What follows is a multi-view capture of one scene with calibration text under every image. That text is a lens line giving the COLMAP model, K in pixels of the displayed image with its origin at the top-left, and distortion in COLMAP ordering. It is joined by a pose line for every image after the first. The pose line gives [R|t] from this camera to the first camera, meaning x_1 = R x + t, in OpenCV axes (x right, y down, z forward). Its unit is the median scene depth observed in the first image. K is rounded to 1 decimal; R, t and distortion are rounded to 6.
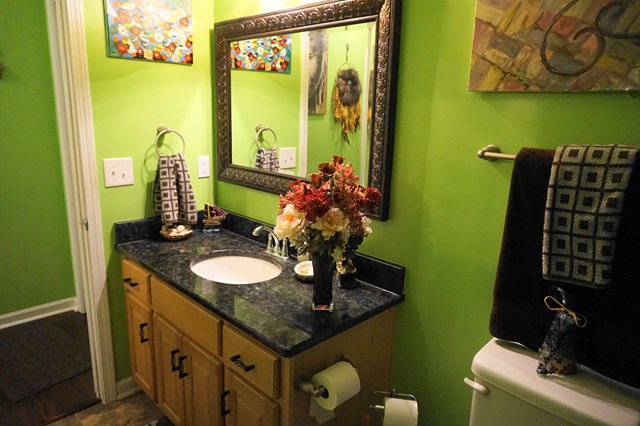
lens RADIAL K [[447.1, 0, 320.0], [0, 447.1, 213.0], [0, 0, 1]] dist [-0.004677, -0.000040]
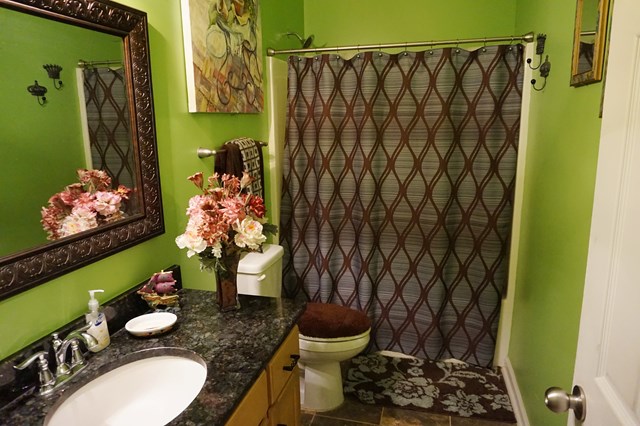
lens RADIAL K [[447.1, 0, 320.0], [0, 447.1, 213.0], [0, 0, 1]] dist [-0.004677, -0.000040]
pose [[-0.505612, -0.196791, 0.840018, -1.201292], [0.200904, 0.920018, 0.336458, -0.399497], [-0.839044, 0.338880, -0.425636, 1.467640]]
